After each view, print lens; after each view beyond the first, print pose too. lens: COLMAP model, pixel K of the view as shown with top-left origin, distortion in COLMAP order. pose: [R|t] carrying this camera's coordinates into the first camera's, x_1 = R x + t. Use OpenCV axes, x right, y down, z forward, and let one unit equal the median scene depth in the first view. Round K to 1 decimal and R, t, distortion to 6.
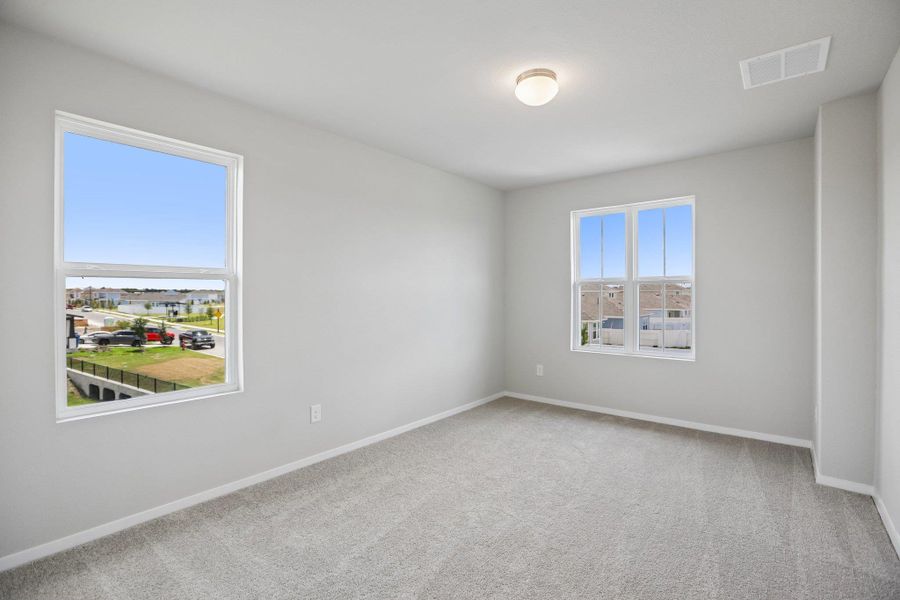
lens RADIAL K [[403.5, 0, 446.7], [0, 403.5, 295.5], [0, 0, 1]] dist [-0.025358, 0.001553]
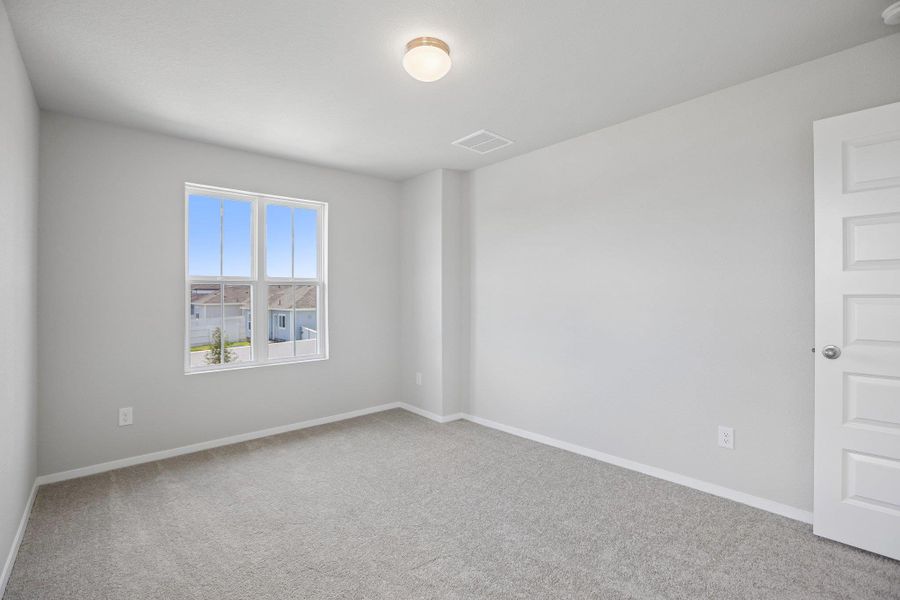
lens RADIAL K [[403.5, 0, 446.7], [0, 403.5, 295.5], [0, 0, 1]] dist [-0.025358, 0.001553]
pose [[0.164793, 0.000946, 0.986328, -0.351132], [0.005211, 0.999985, -0.001829, -0.000671], [-0.986314, 0.005441, 0.164786, 0.461074]]
